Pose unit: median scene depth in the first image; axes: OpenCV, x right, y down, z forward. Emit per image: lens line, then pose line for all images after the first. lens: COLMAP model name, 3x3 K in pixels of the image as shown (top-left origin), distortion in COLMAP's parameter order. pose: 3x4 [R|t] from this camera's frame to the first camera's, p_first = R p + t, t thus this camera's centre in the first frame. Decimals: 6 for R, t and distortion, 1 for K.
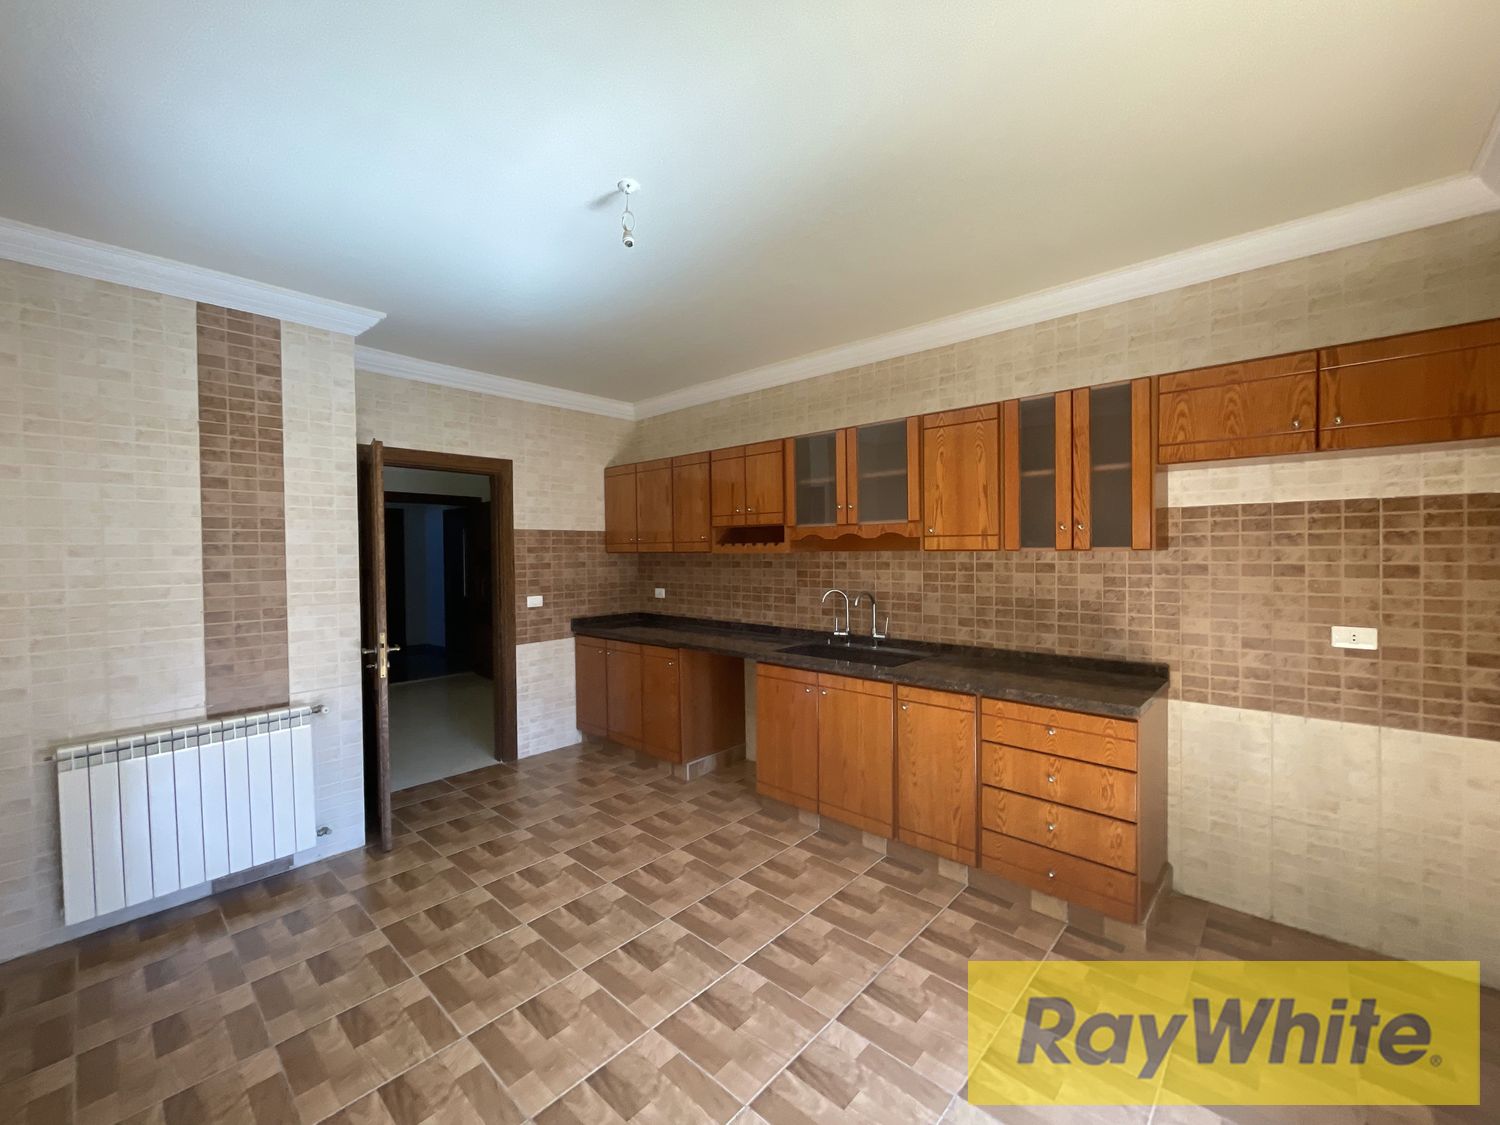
lens RADIAL K [[608.7, 0, 751.3], [0, 608.7, 565.7], [0, 0, 1]] dist [0.001971, -0.000205]
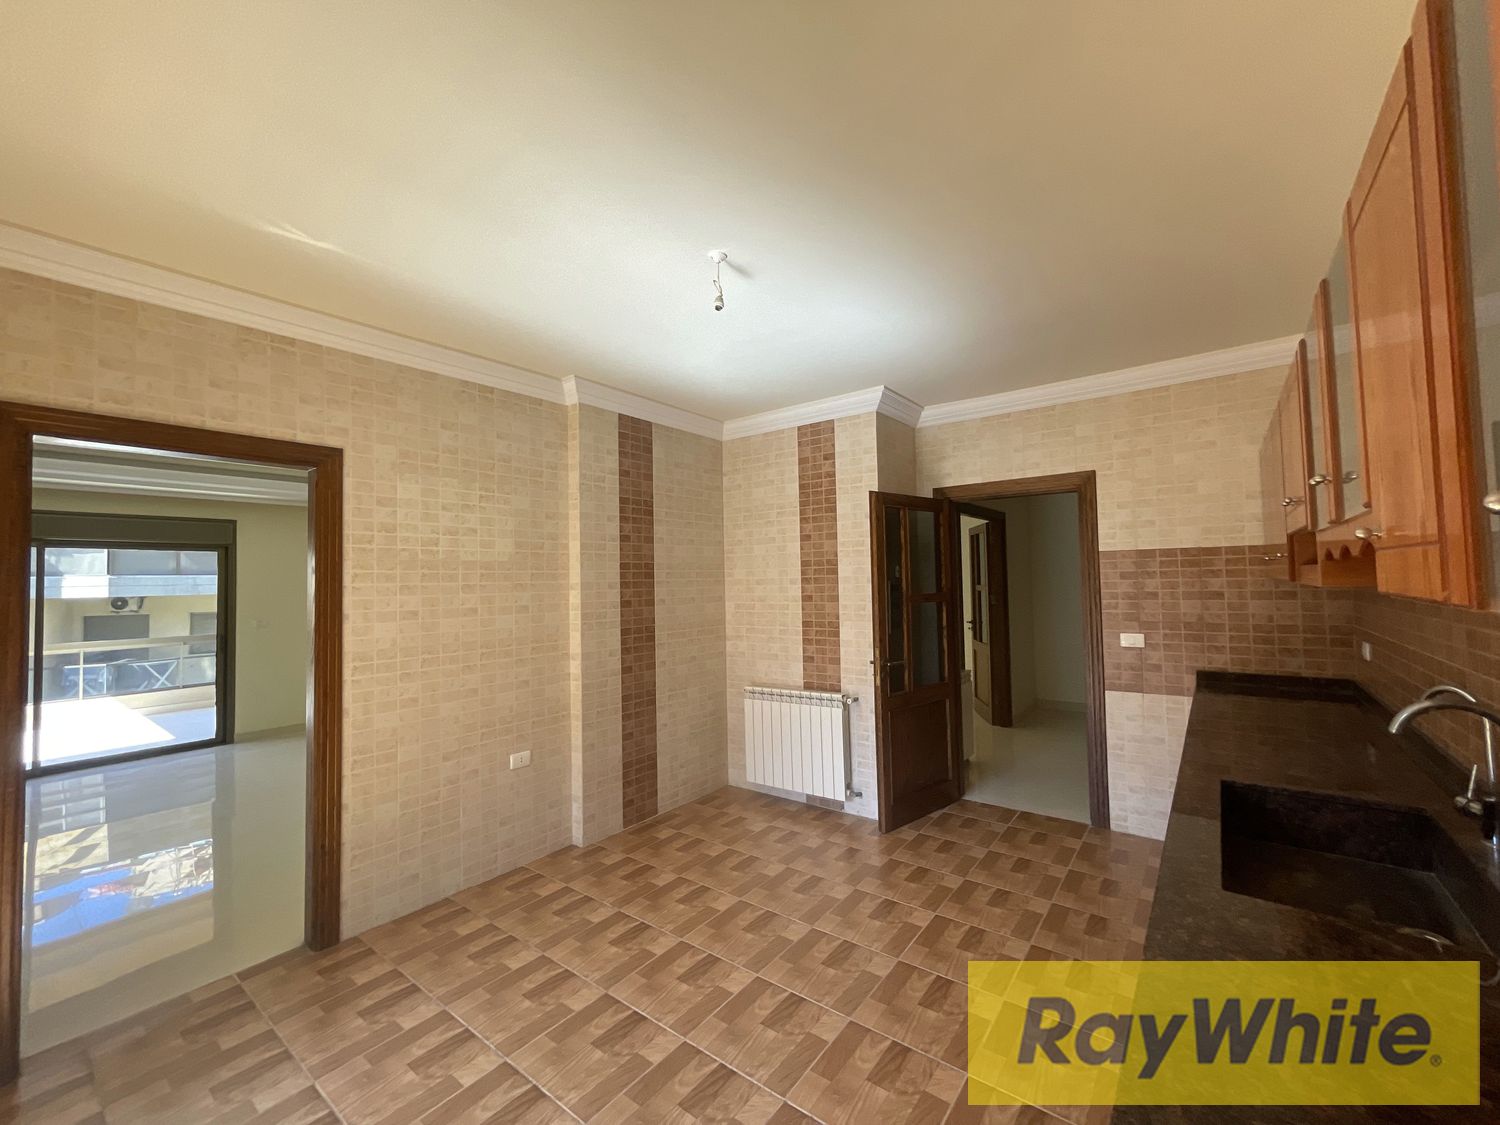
lens RADIAL K [[608.7, 0, 752.8], [0, 608.7, 564.9], [0, 0, 1]] dist [0.001971, -0.000205]
pose [[0.086857, -0.020529, -0.996009, 0.617424], [-0.006030, 0.999759, -0.021132, -0.030627], [0.996203, 0.007841, 0.086712, 0.682625]]
